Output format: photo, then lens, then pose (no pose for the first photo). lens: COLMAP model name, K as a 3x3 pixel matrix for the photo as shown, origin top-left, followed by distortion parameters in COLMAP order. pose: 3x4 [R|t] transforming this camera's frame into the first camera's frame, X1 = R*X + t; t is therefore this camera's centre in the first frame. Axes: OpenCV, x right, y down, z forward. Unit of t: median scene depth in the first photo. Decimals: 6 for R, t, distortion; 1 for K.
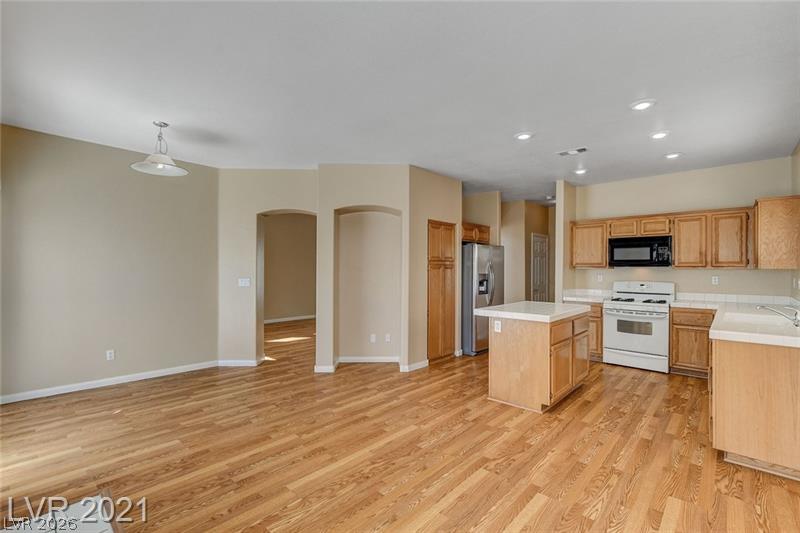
lens RADIAL K [[354.6, 0, 396.4], [0, 354.6, 269.0], [0, 0, 1]] dist [-0.010870, 0.002388]
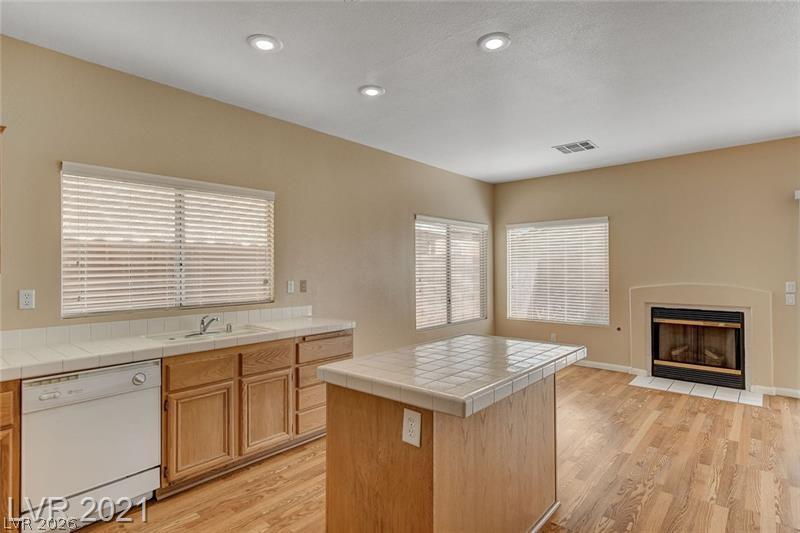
lens RADIAL K [[422.8, 0, 394.0], [0, 422.8, 267.9], [0, 0, 1]] dist [0.013190, 0.003183]
pose [[-0.999343, 0.001463, -0.036224, 0.461921], [0.001548, 0.999996, -0.002318, -0.005325], [0.036220, -0.002373, -0.999341, 1.414355]]
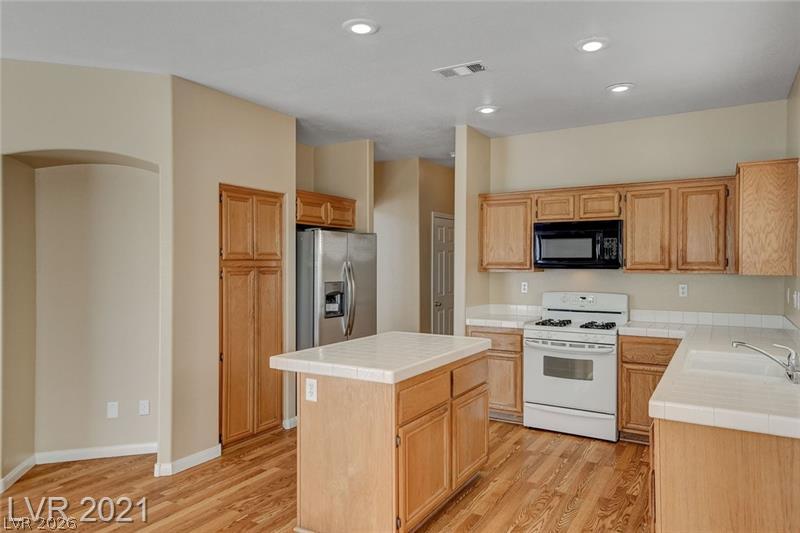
lens RADIAL K [[537.4, 0, 395.4], [0, 537.4, 269.9], [0, 0, 1]] dist [0.033556, 0.008964]
pose [[0.975482, -0.005209, 0.220019, 0.193973], [0.002877, 0.999936, 0.010921, -0.019323], [-0.220062, -0.010020, 0.975434, 0.165729]]
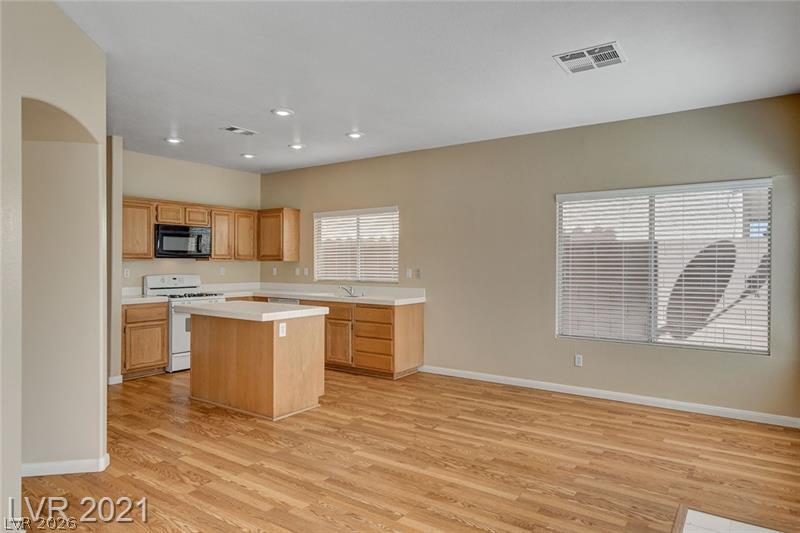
lens RADIAL K [[505.8, 0, 391.5], [0, 505.8, 264.8], [0, 0, 1]] dist [-0.005389, -0.008819]
pose [[-0.126698, -0.008485, 0.991905, -0.787004], [-0.004806, 0.999957, 0.007940, -0.003322], [-0.991930, -0.003761, -0.126733, 0.745246]]
